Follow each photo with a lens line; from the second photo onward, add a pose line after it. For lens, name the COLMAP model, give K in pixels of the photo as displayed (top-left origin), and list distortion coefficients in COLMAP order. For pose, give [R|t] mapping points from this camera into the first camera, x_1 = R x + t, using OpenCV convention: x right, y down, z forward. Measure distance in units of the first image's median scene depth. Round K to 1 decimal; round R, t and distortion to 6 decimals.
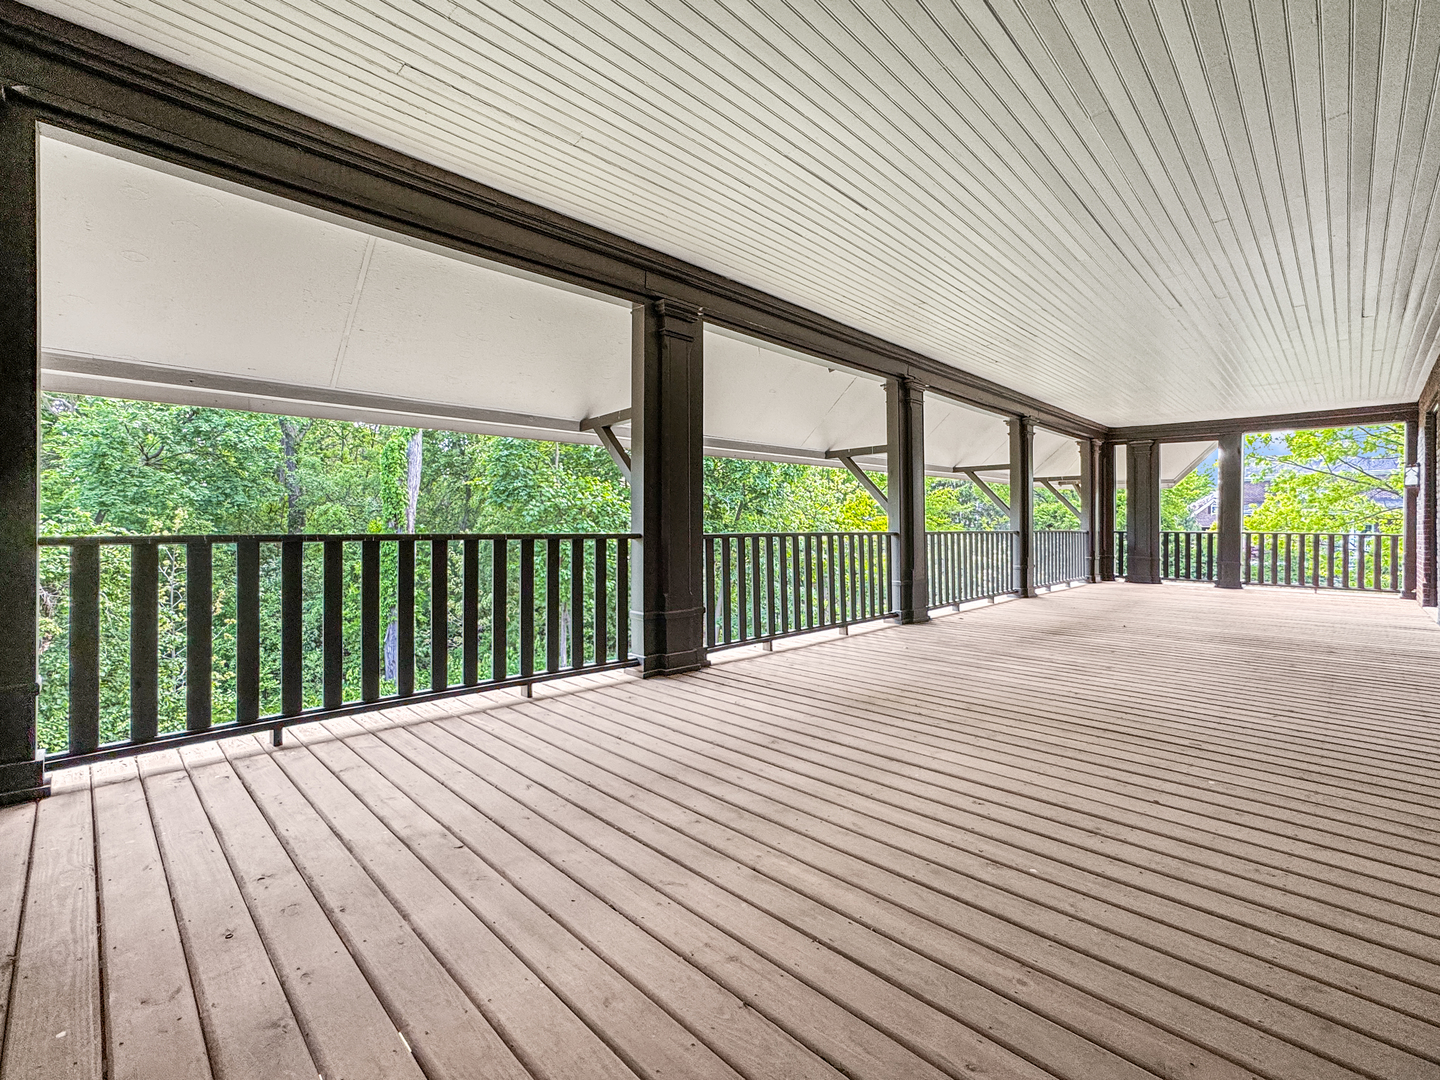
lens RADIAL K [[635.2, 0, 720.0], [0, 635.2, 540.0], [0, 0, 1]] dist [-0.001550, -0.000066]
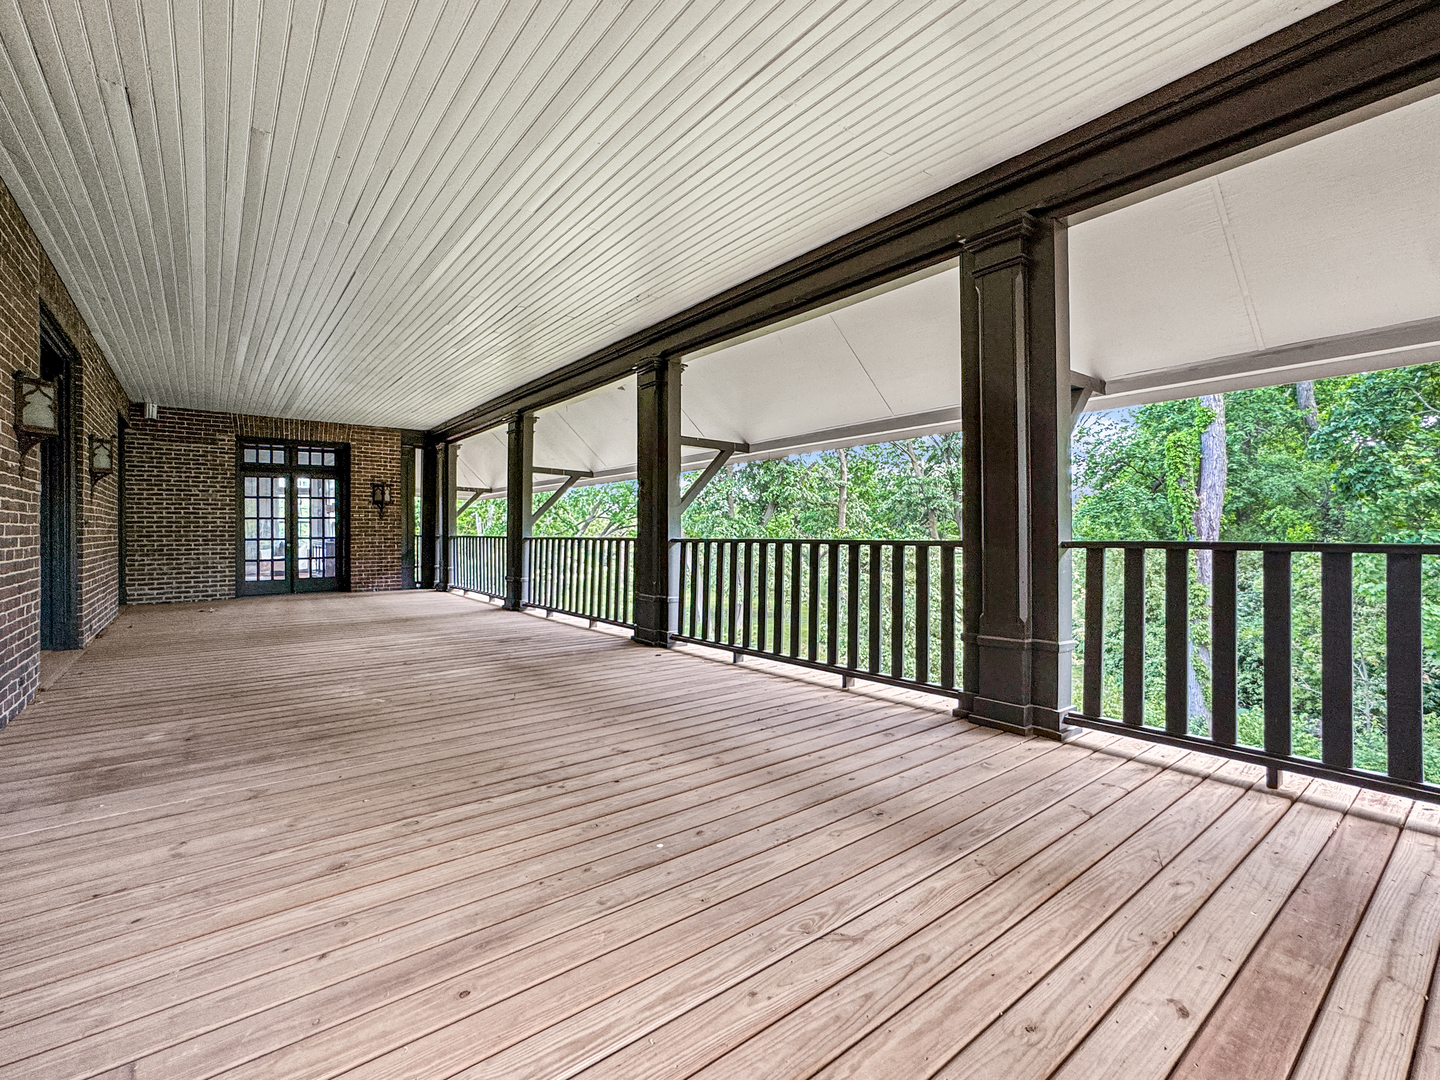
lens RADIAL K [[699.6, 0, 719.5], [0, 699.6, 519.5], [0, 0, 1]] dist [0.042148, 0.000081]
pose [[-0.074351, -0.020974, -0.997012, 0.539344], [-0.017861, 0.999646, -0.019698, -0.008857], [0.997072, 0.016343, -0.074699, 0.506153]]
